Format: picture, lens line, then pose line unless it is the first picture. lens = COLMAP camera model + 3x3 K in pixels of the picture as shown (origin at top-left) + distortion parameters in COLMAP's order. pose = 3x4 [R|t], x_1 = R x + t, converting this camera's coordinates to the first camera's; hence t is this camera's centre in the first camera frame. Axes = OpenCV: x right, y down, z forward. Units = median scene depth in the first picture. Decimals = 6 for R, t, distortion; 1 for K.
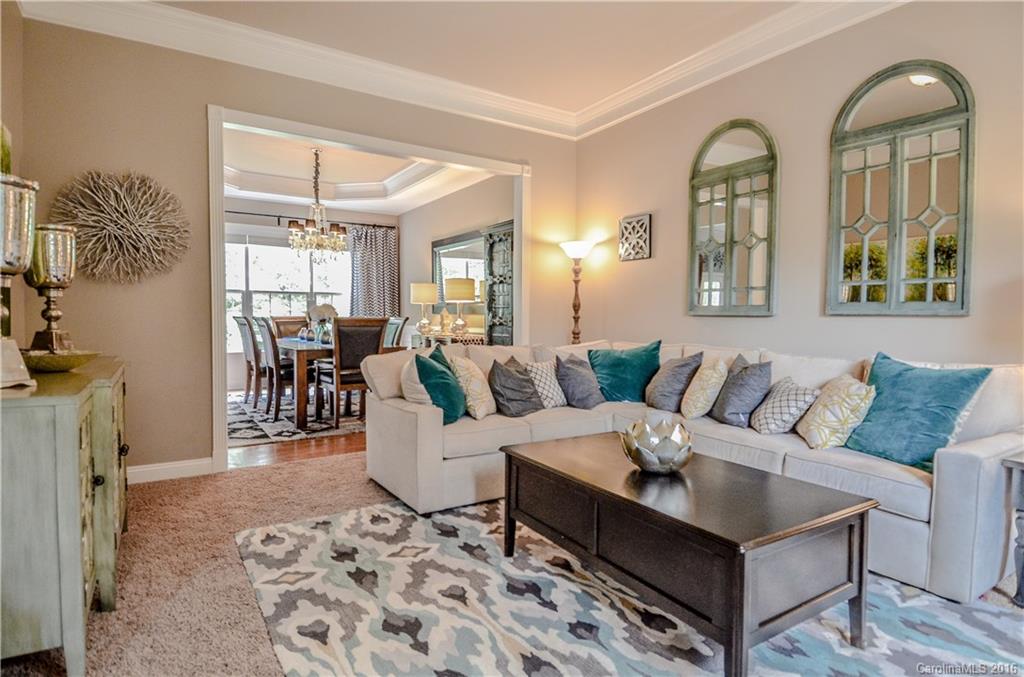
lens RADIAL K [[549.8, 0, 512.0], [0, 549.8, 338.5], [0, 0, 1]] dist [0.051690, -0.060268]
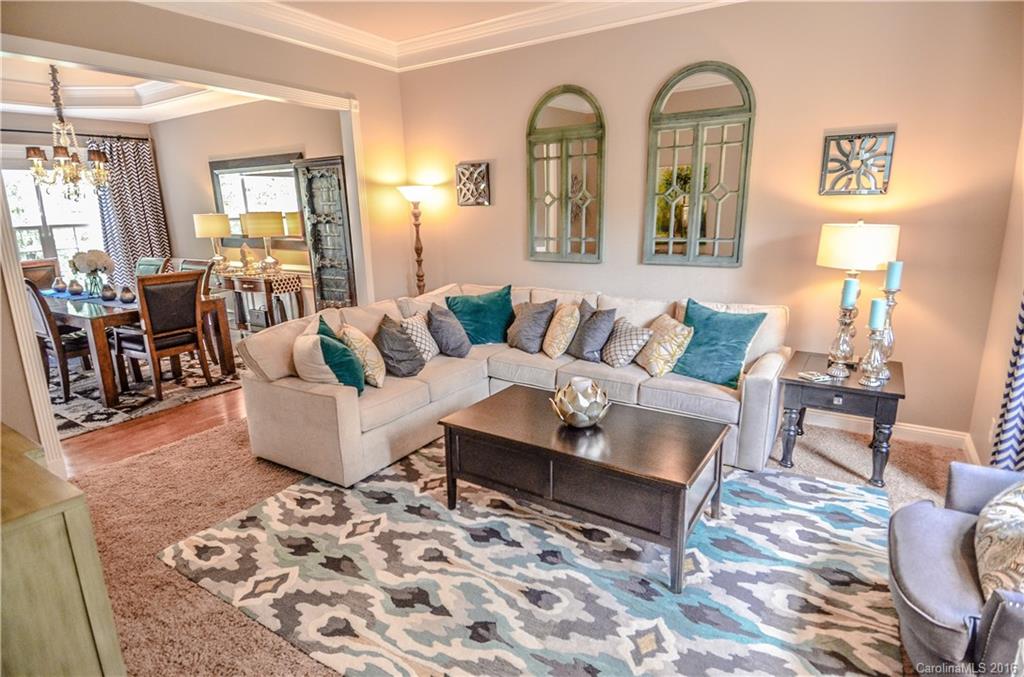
lens RADIAL K [[538.6, 0, 512.0], [0, 538.6, 338.5], [0, 0, 1]] dist [0.046067, -0.056144]
pose [[0.903702, -0.122113, 0.410379, -0.270652], [0.040714, 0.978633, 0.201546, -0.155413], [-0.426221, -0.165429, 0.889364, -0.005786]]
